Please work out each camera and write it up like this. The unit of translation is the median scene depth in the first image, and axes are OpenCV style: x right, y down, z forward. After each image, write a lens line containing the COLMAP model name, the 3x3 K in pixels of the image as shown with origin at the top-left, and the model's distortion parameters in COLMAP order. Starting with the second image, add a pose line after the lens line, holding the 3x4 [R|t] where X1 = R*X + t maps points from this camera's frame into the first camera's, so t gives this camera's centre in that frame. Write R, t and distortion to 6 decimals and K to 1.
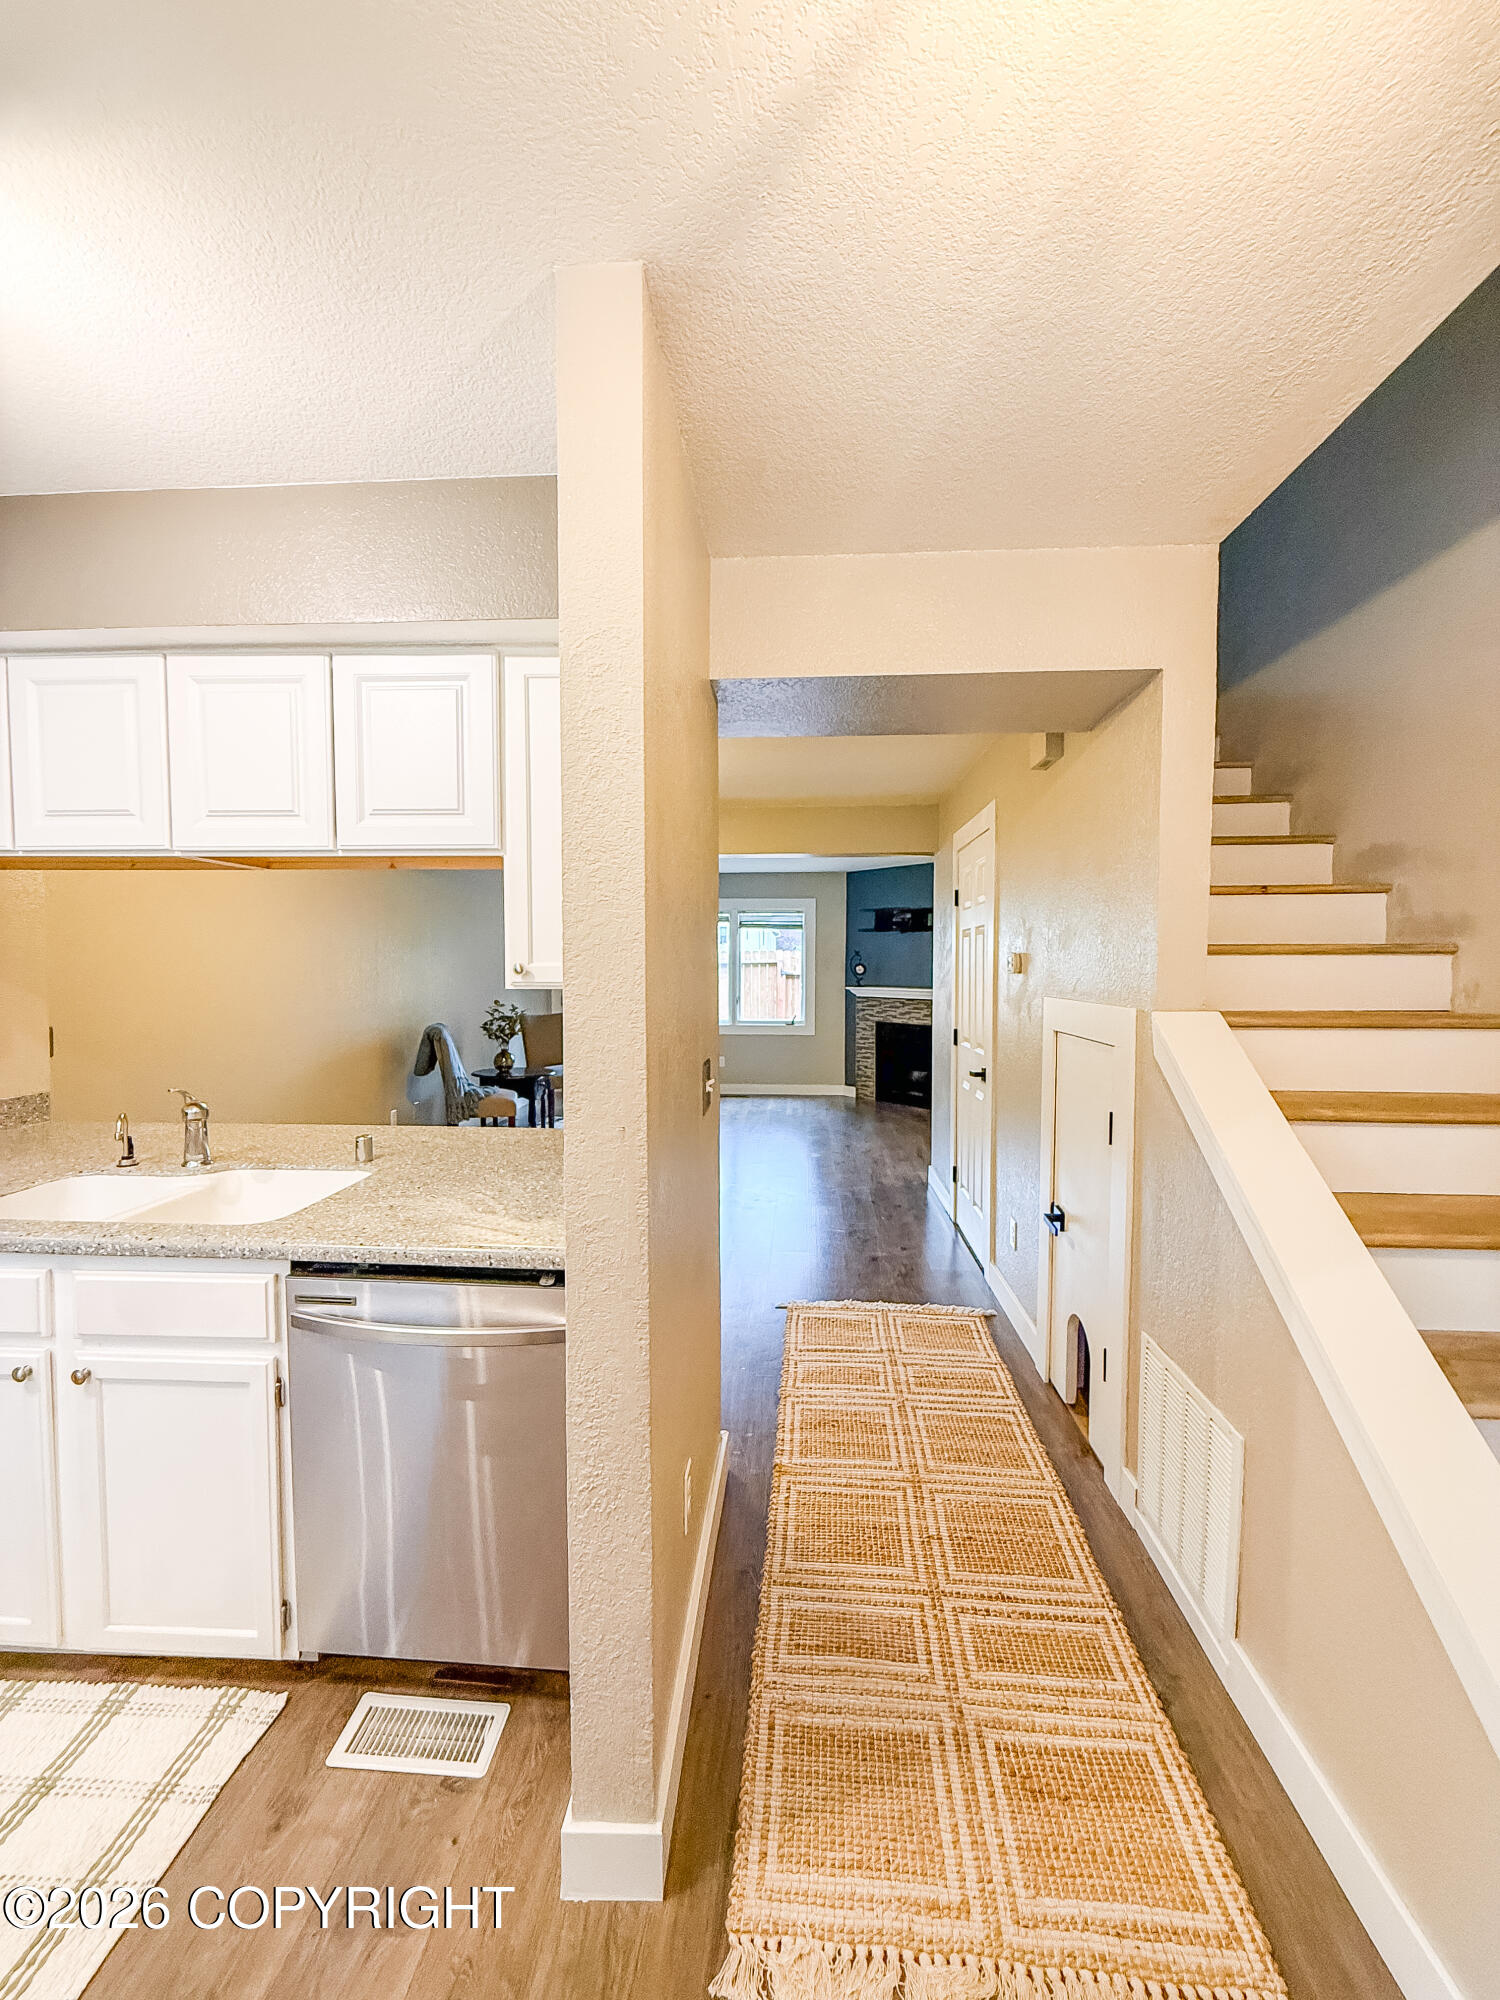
lens RADIAL K [[797.3, 0, 752.2], [0, 797.3, 994.8], [0, 0, 1]] dist [-0.001618, 0.000386]
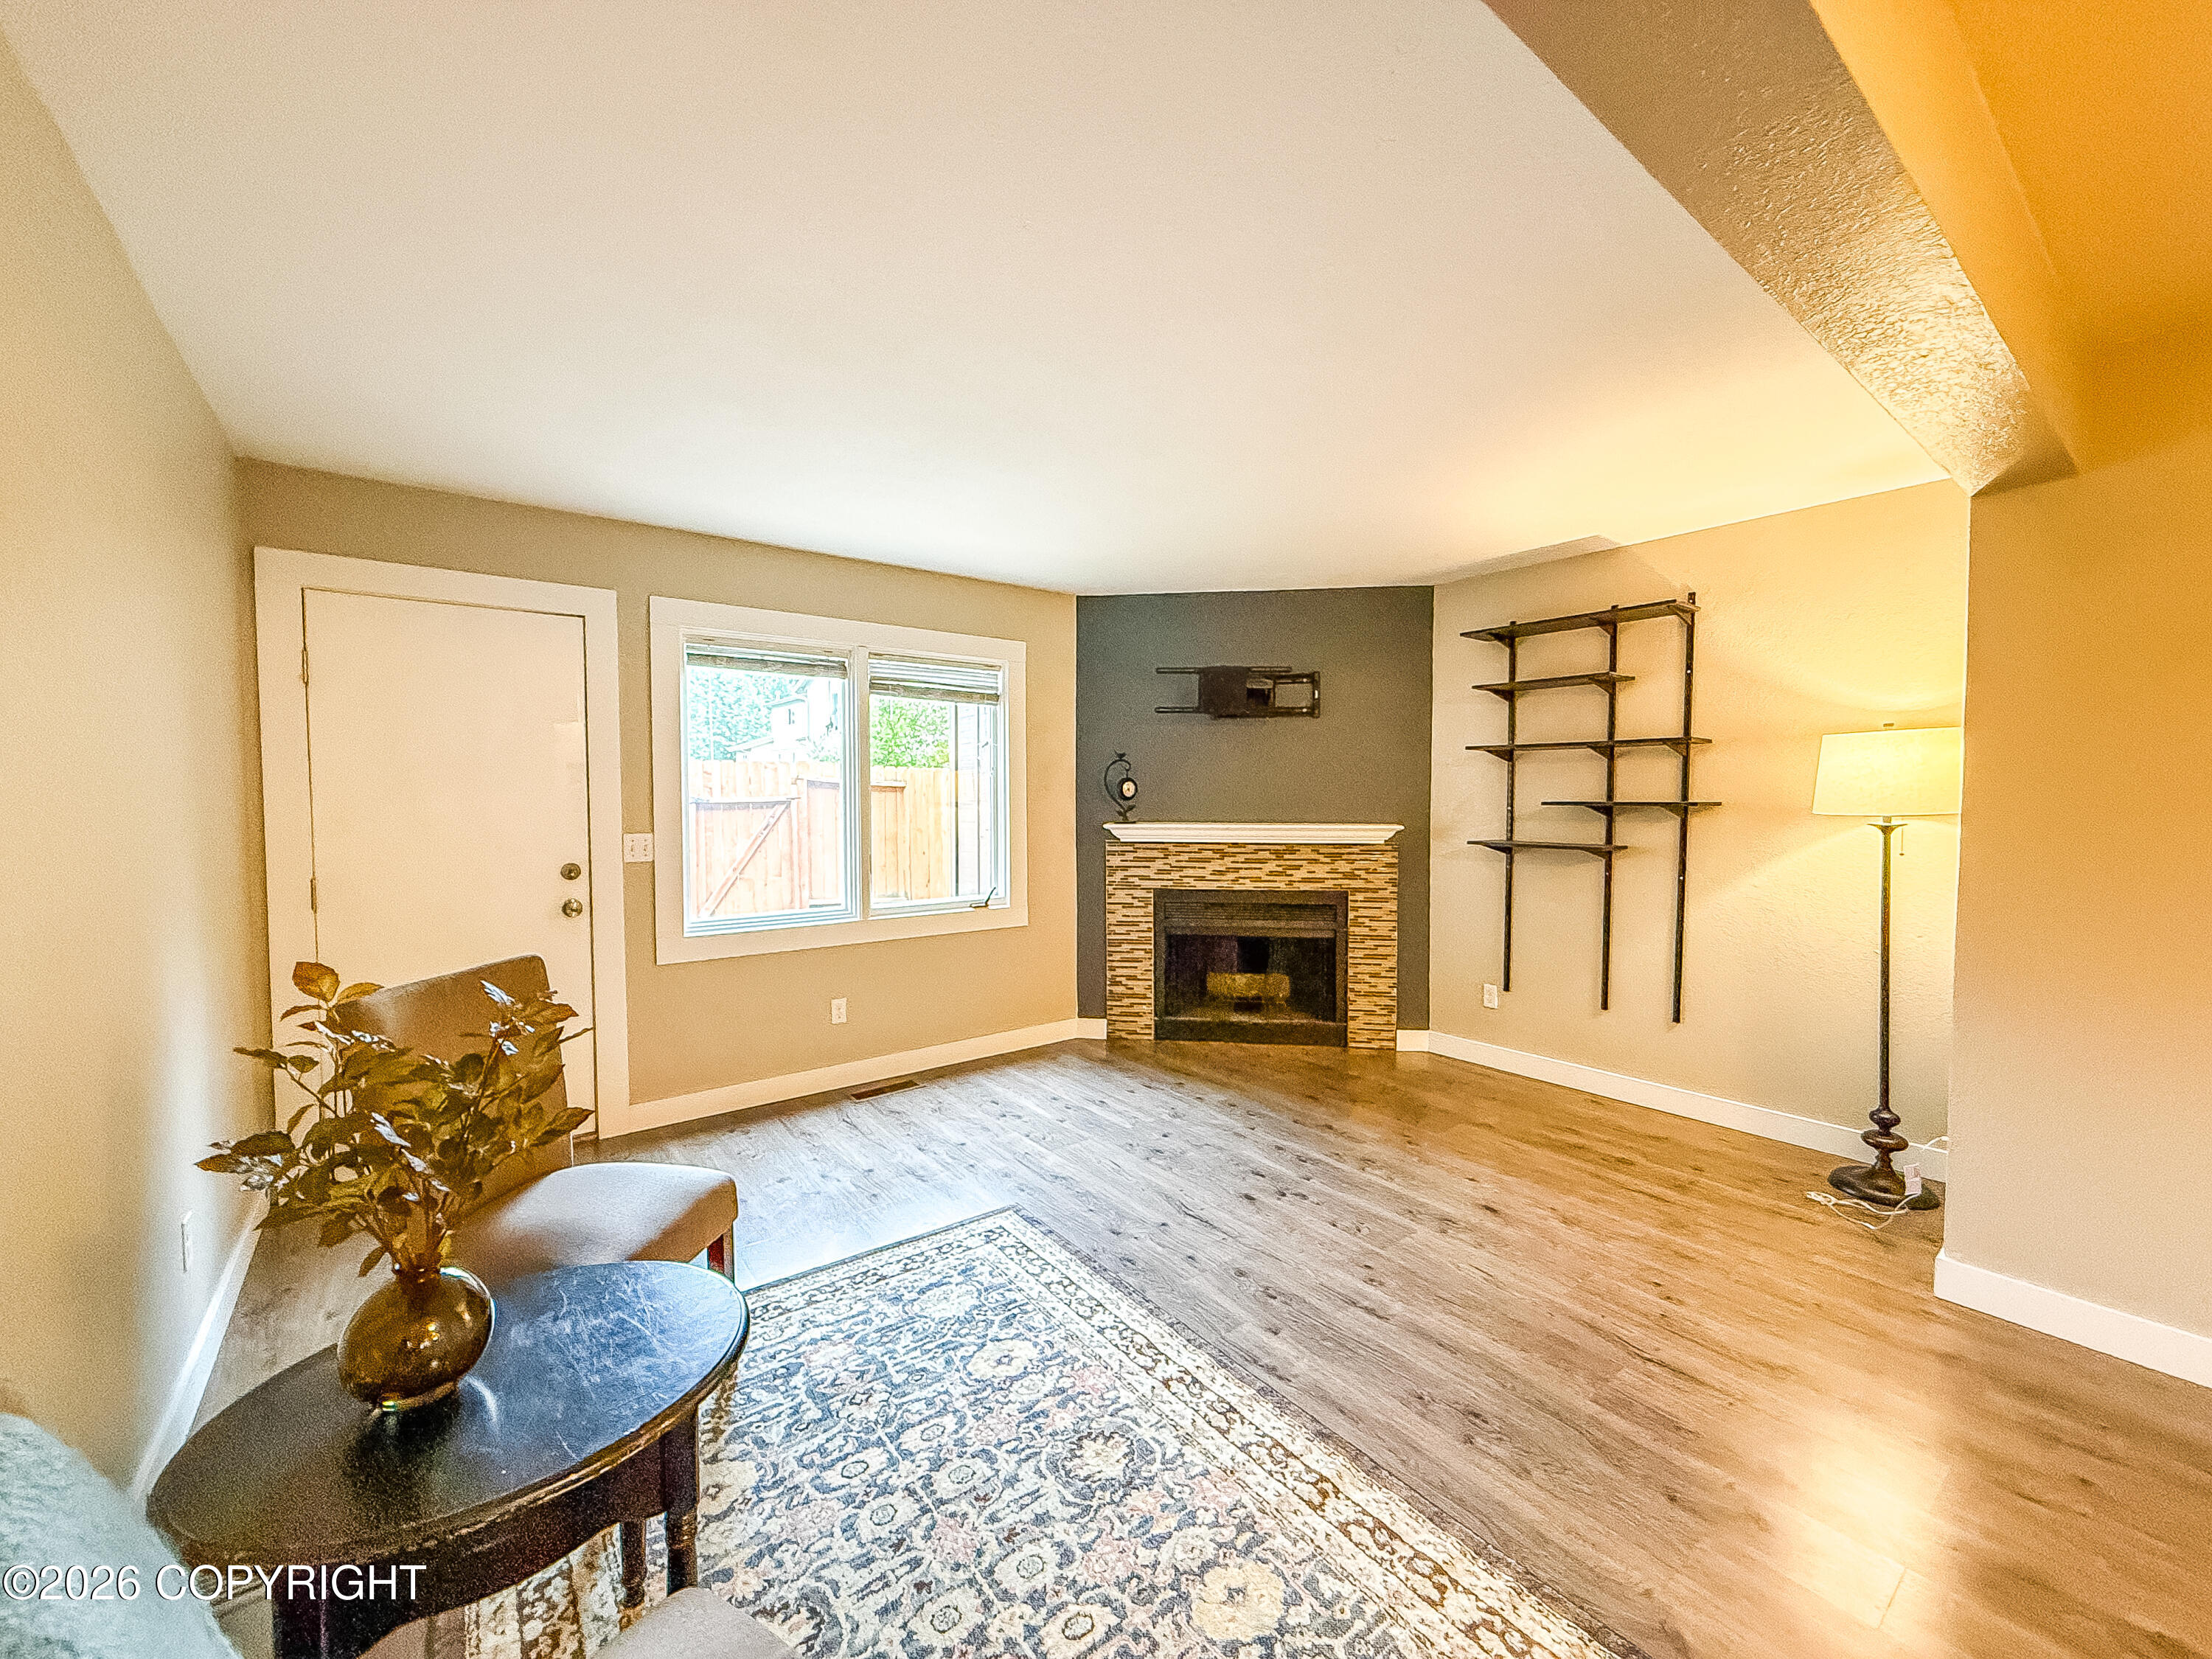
lens RADIAL K [[881.8, 0, 1101.5], [0, 881.8, 824.5], [0, 0, 1]] dist [-0.001618, 0.000386]
pose [[0.755363, -0.027233, 0.654740, -0.245205], [0.027983, 0.999565, 0.009293, -0.014722], [-0.654709, 0.011302, 0.755797, 0.585140]]
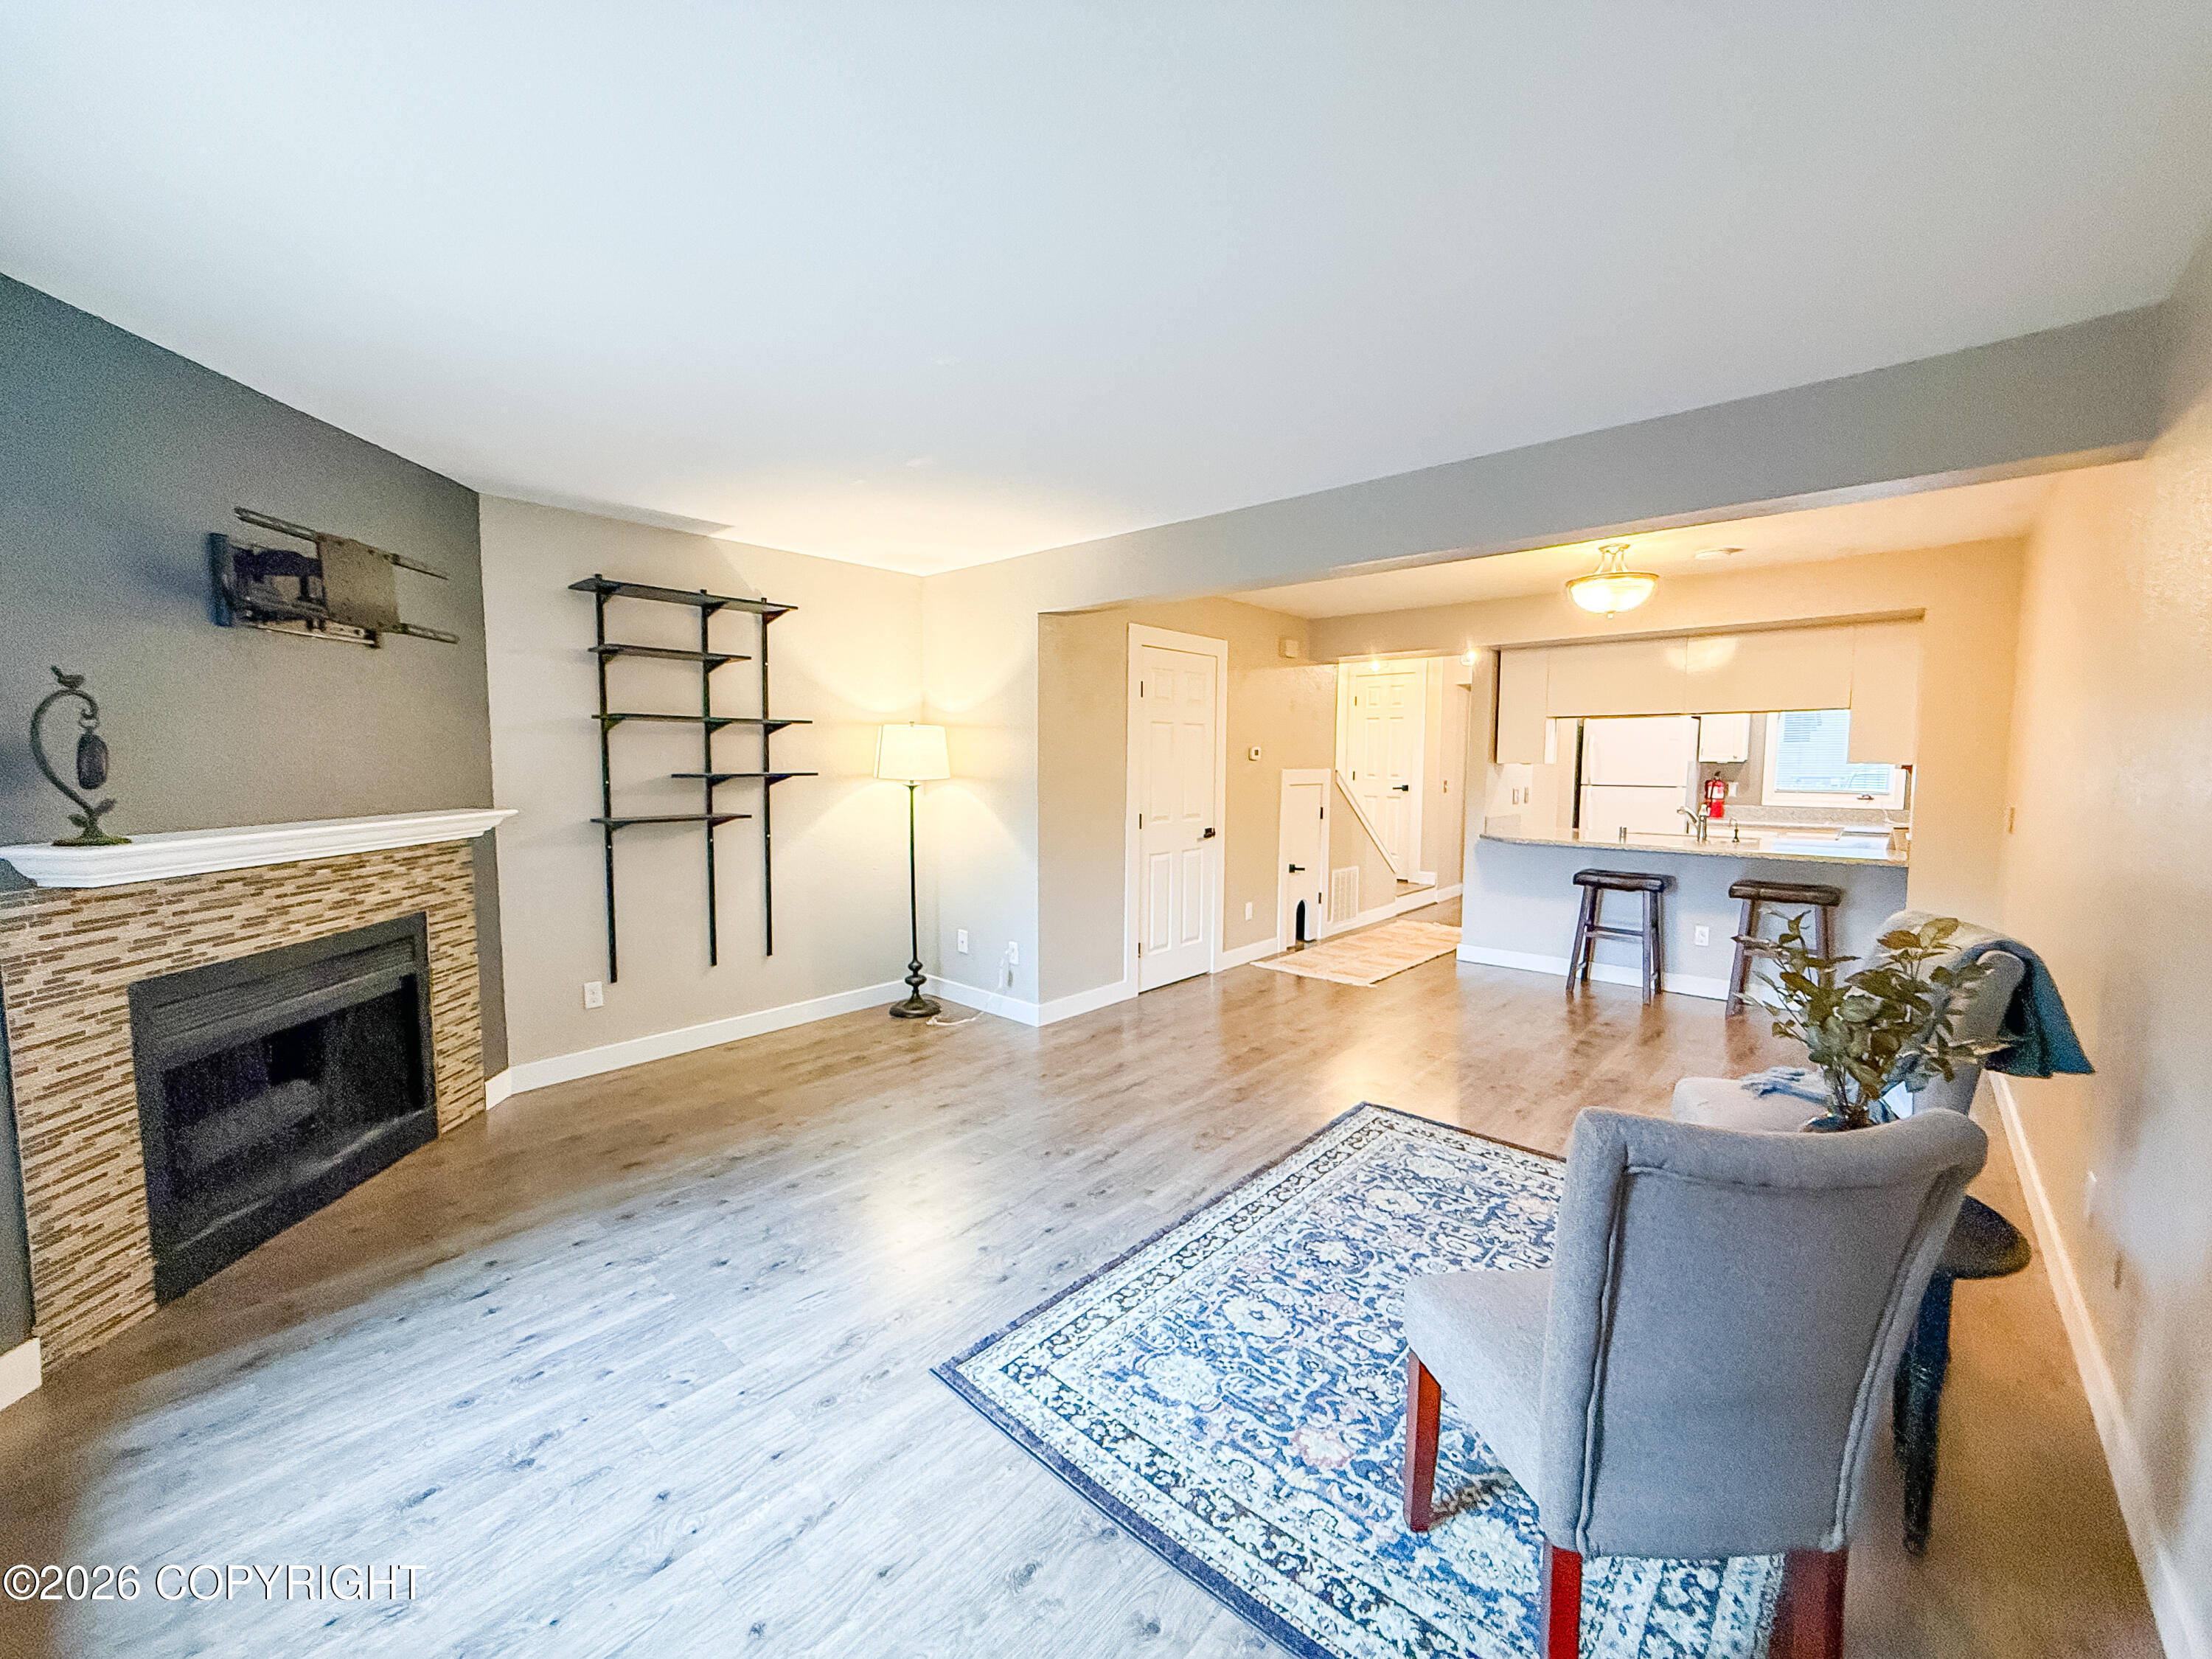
lens RADIAL K [[881.8, 0, 1104.5], [0, 881.8, 832.0], [0, 0, 1]] dist [-0.001618, 0.000386]
pose [[-0.787819, -0.056624, 0.613298, -0.223063], [0.017259, 0.993344, 0.113883, -0.035045], [-0.615665, 0.100304, -0.781598, 1.016635]]
